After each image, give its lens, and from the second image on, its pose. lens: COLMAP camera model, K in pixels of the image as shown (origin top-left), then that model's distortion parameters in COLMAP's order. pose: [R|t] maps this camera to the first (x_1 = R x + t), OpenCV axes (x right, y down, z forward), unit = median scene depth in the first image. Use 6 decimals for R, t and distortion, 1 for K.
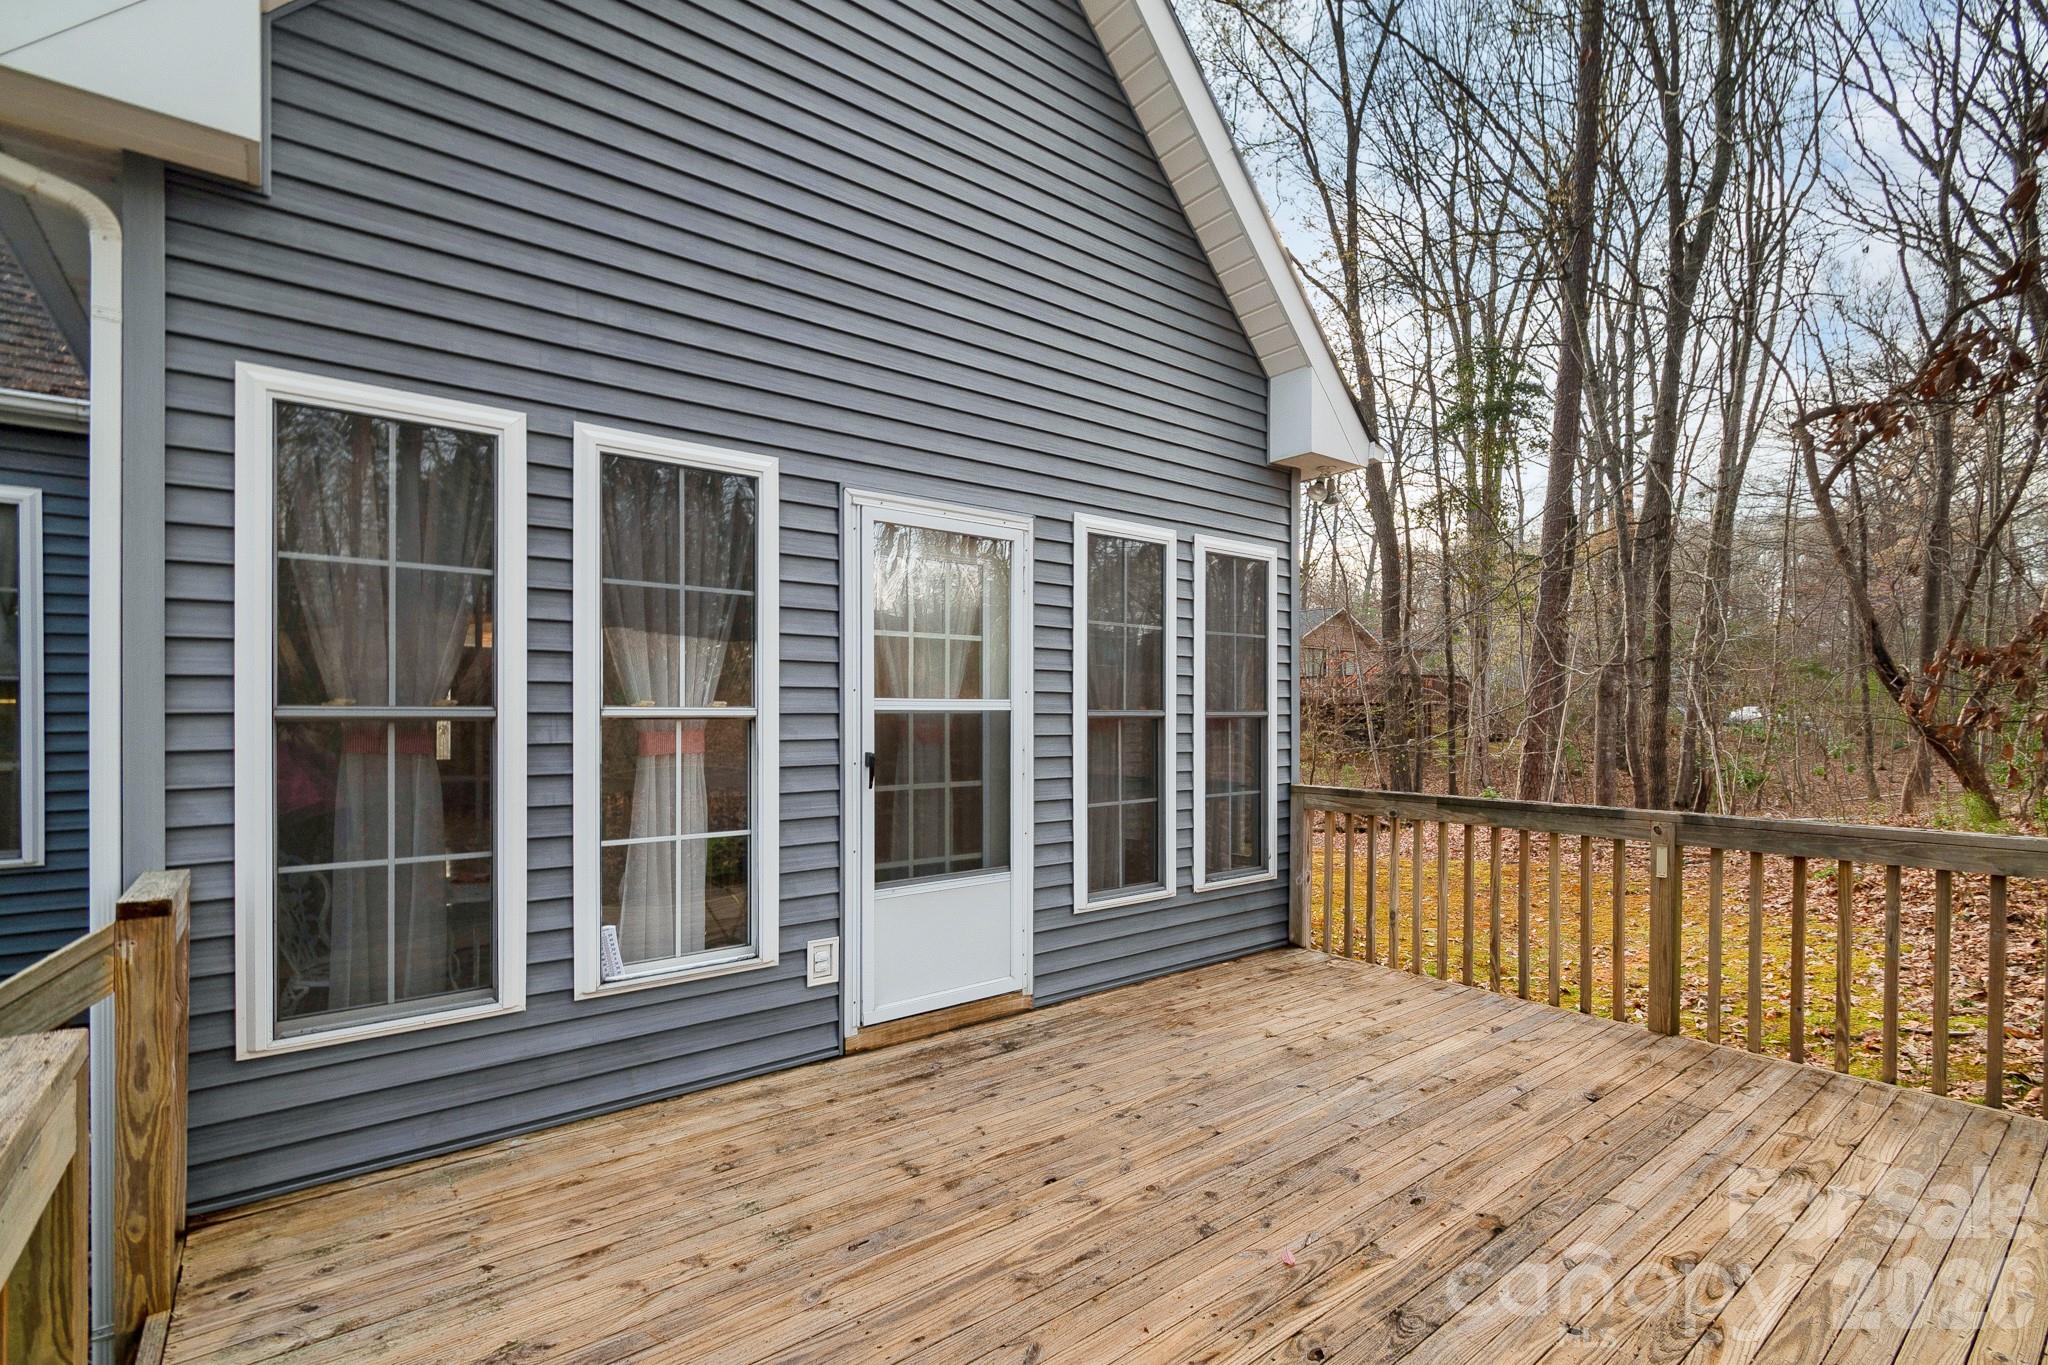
lens RADIAL K [[946.1, 0, 1044.1], [0, 946.1, 716.4], [0, 0, 1]] dist [0.000834, 0.000024]
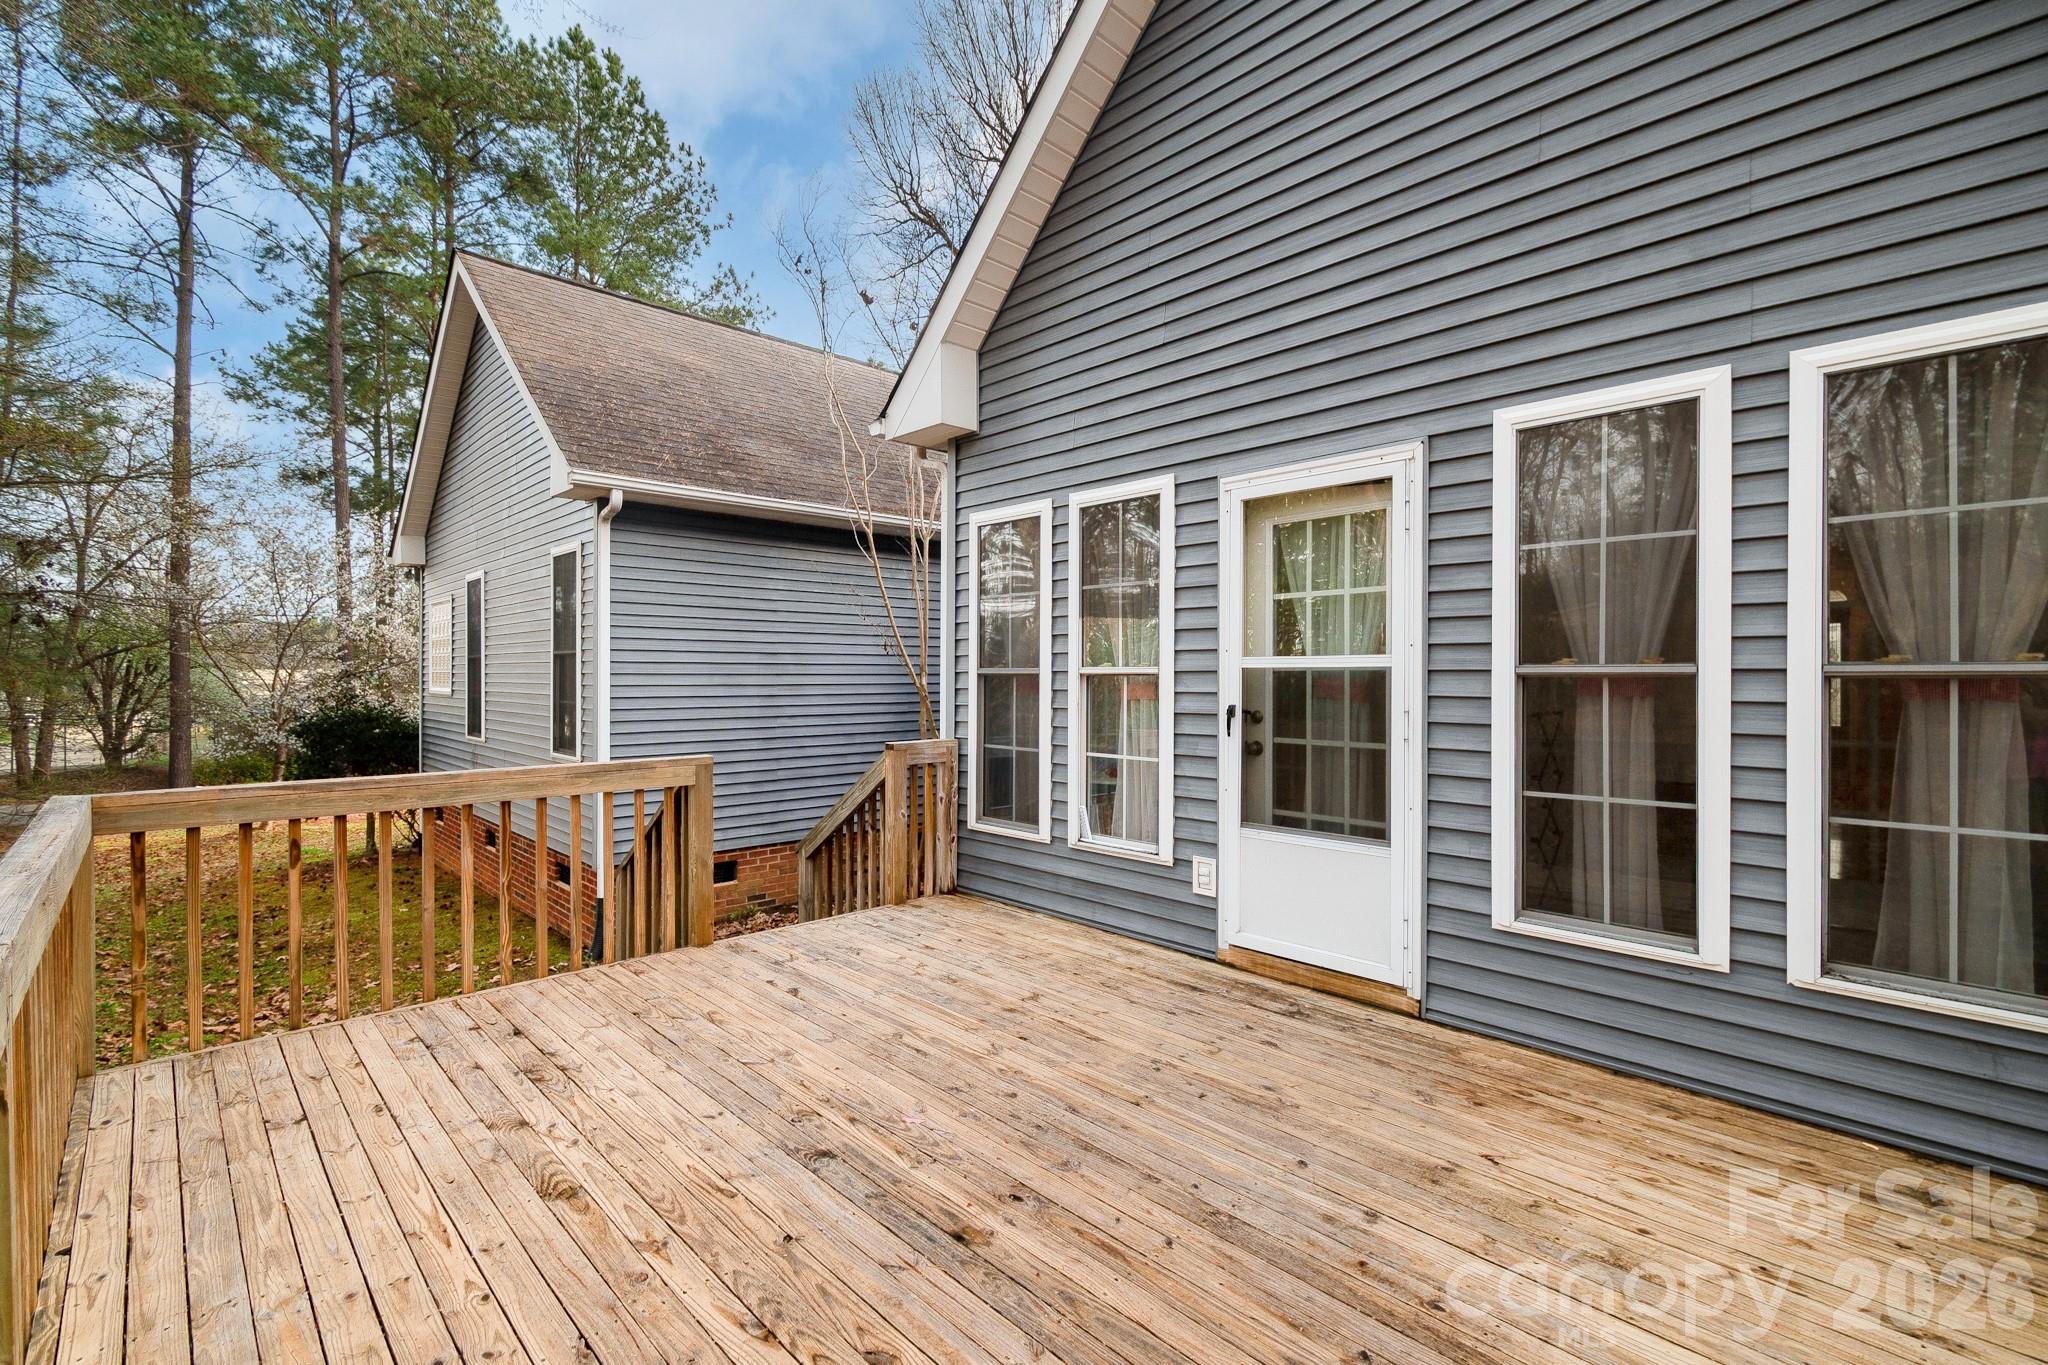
lens RADIAL K [[921.3, 0, 1024.0], [0, 921.3, 682.5], [0, 0, 1]] dist [0.001650, -0.000184]
pose [[0.070175, 0.000870, -0.997534, 0.890954], [-0.009743, 0.999953, 0.000187, 0.012958], [0.997487, 0.009705, 0.070180, 0.659953]]
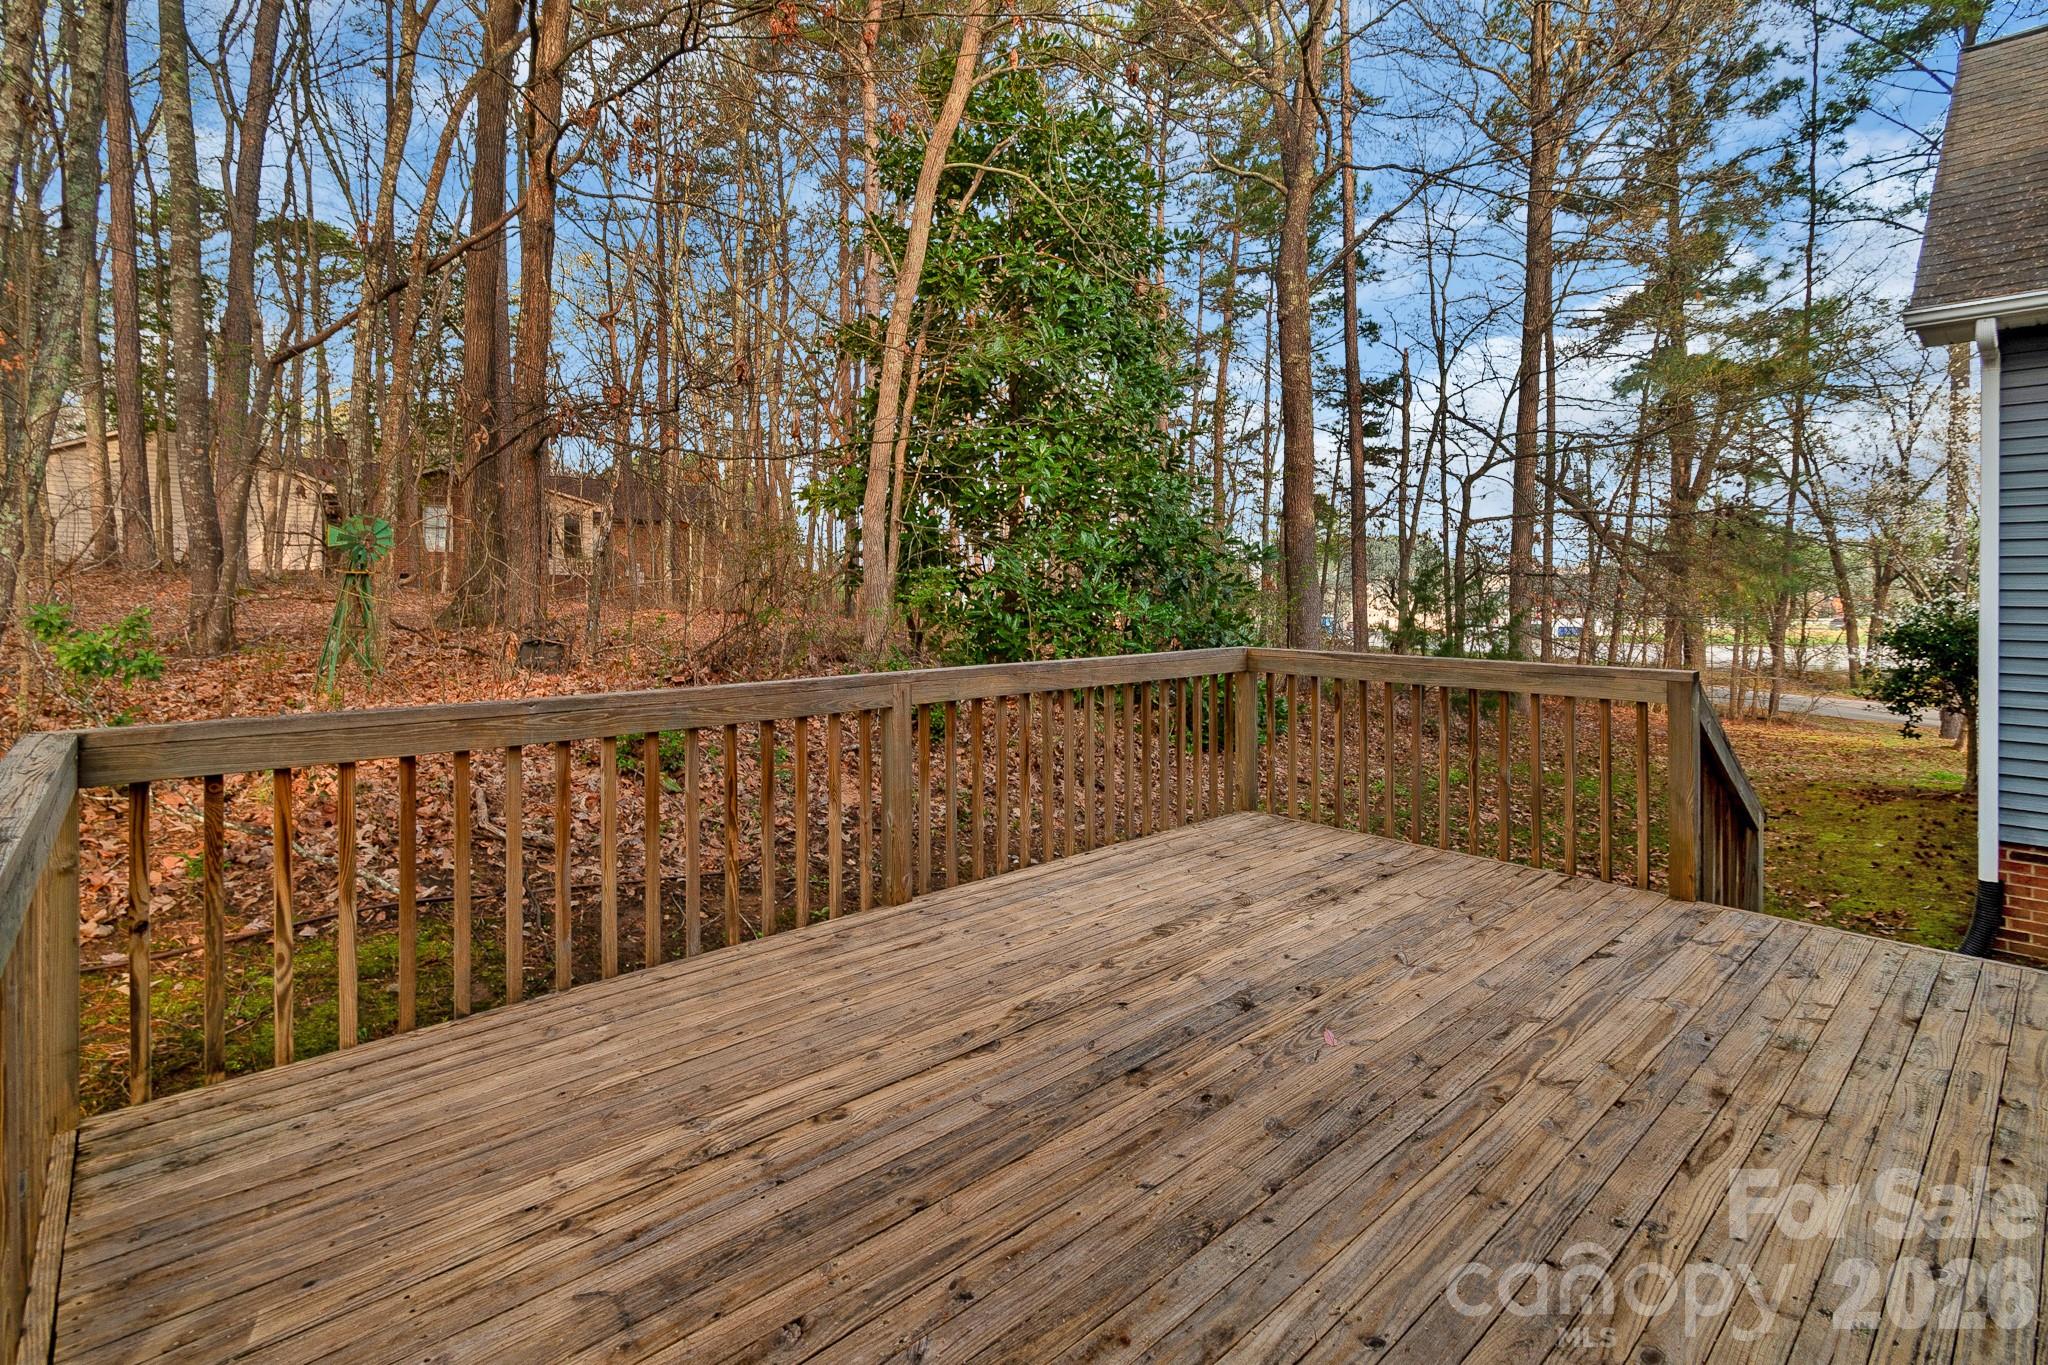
lens RADIAL K [[937.2, 0, 1032.9], [0, 937.2, 690.9], [0, 0, 1]] dist [0.001543, -0.000096]
pose [[-0.998530, 0.003685, -0.054083, 0.424357], [-0.003048, 0.992290, 0.123899, 0.008795], [0.054123, 0.123882, -0.990820, 1.285099]]
